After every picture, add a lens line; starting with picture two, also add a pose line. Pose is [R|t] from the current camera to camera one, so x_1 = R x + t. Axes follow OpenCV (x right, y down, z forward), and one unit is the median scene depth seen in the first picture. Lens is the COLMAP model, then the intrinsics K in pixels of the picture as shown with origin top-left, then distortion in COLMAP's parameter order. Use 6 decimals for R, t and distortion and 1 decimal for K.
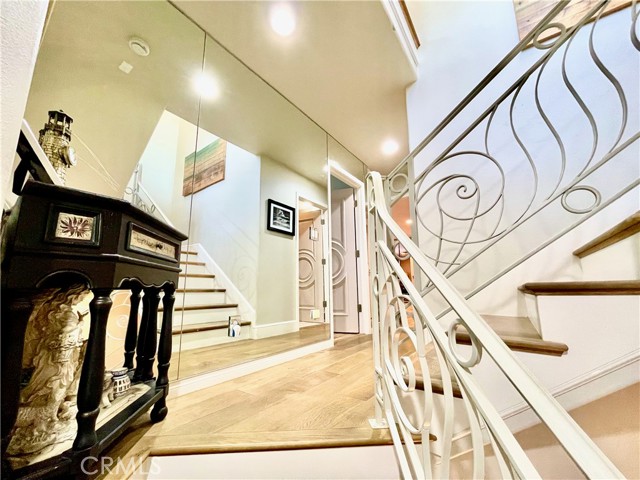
lens RADIAL K [[258.1, 0, 319.5], [0, 258.1, 242.3], [0, 0, 1]] dist [-0.002824, 0.000889]
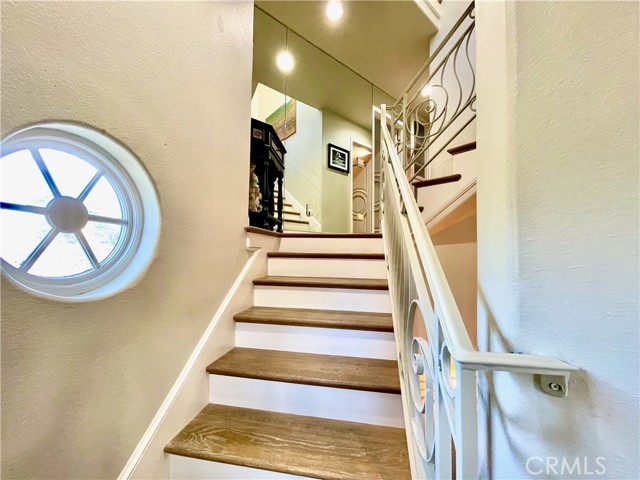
lens RADIAL K [[258.1, 0, 319.5], [0, 258.1, 242.3], [0, 0, 1]] dist [-0.002824, 0.000889]
pose [[0.970707, 0.010726, -0.240026, 0.076218], [0.022268, 0.990687, 0.134326, 0.149028], [0.239231, -0.135737, 0.961428, -0.336811]]
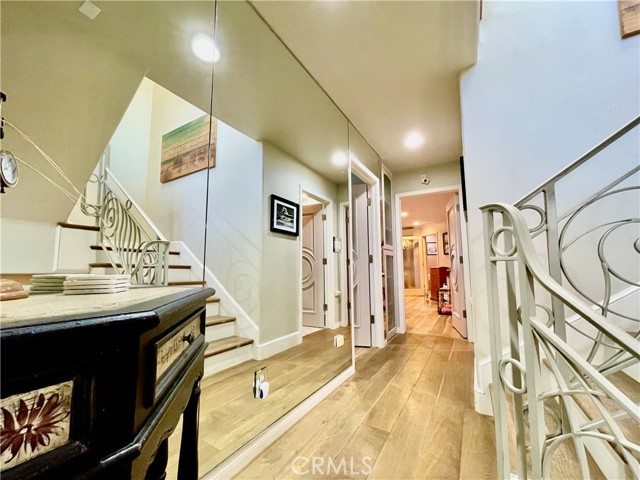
lens RADIAL K [[258.5, 0, 321.2], [0, 258.5, 244.0], [0, 0, 1]] dist [-0.008425, -0.000433]
pose [[0.994714, 0.015923, 0.101440, -0.115653], [-0.023788, 0.996763, 0.076801, -0.072556], [-0.099889, -0.078808, 0.991873, 0.126147]]
